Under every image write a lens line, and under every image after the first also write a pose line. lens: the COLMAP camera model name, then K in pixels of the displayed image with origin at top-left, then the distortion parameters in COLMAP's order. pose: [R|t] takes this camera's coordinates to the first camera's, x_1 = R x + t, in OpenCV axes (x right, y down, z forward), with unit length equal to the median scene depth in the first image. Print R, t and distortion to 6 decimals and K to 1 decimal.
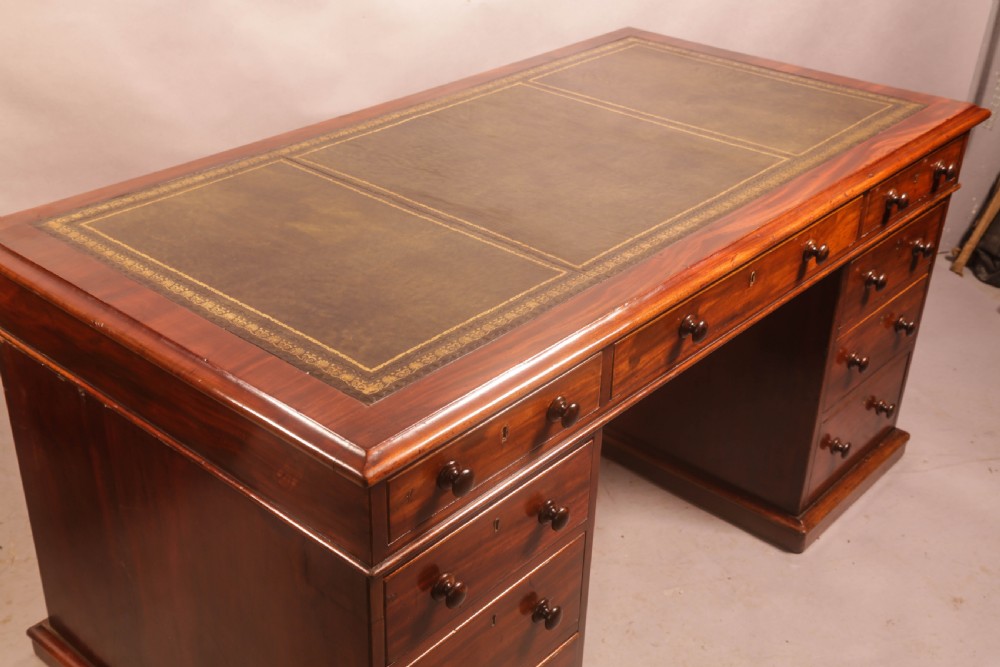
lens RADIAL K [[1158.8, 0, 498.4], [0, 1158.8, 336.1], [0, 0, 1]] dist [0.079411, 0.000000]
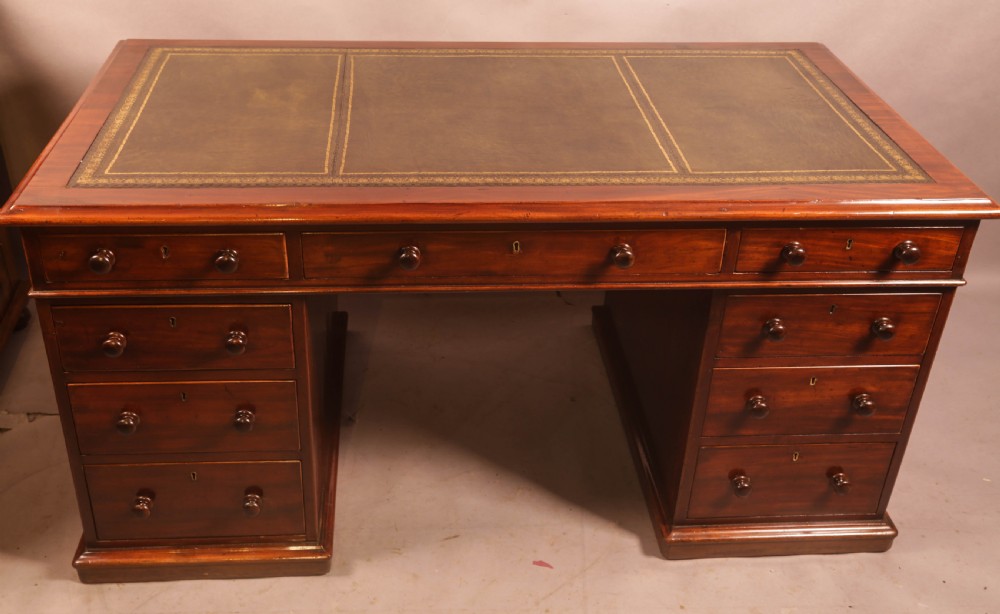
lens RADIAL K [[1037.7, 0, 486.4], [0, 1037.7, 267.0], [0, 0, 1]] dist [0.012778, 0.000000]
pose [[0.719634, 0.352263, -0.598363, 0.807210], [-0.355102, 0.927247, 0.118809, -0.141893], [0.596682, 0.126981, 0.792368, 0.218917]]
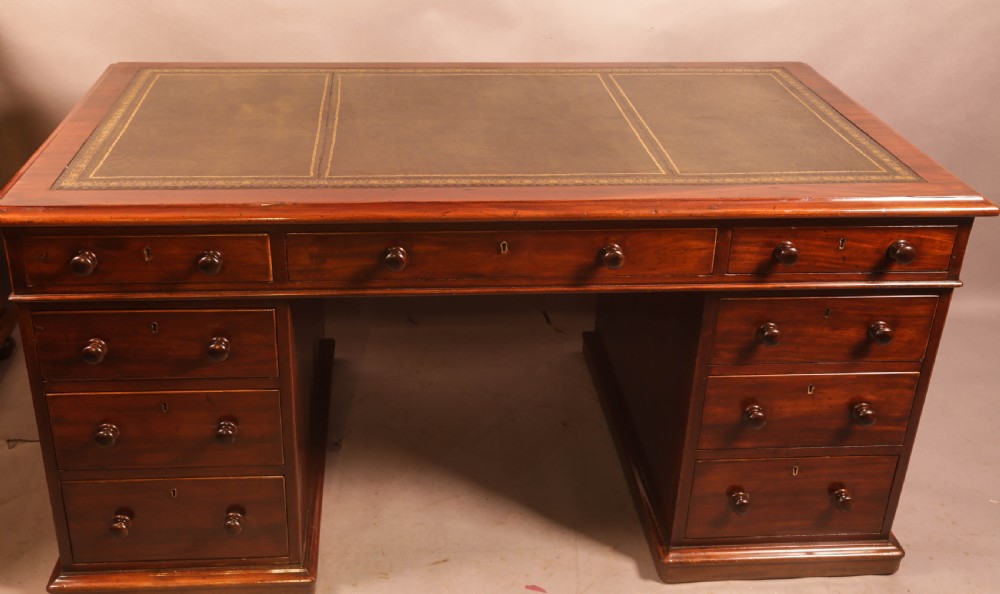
lens RADIAL K [[1032.9, 0, 469.7], [0, 1032.9, 237.5], [0, 0, 1]] dist [0.003616, 0.000000]
pose [[0.718272, 0.289662, -0.632599, 0.816653], [-0.346953, 0.937221, 0.035204, -0.083305], [0.603083, 0.194196, 0.773679, 0.246342]]
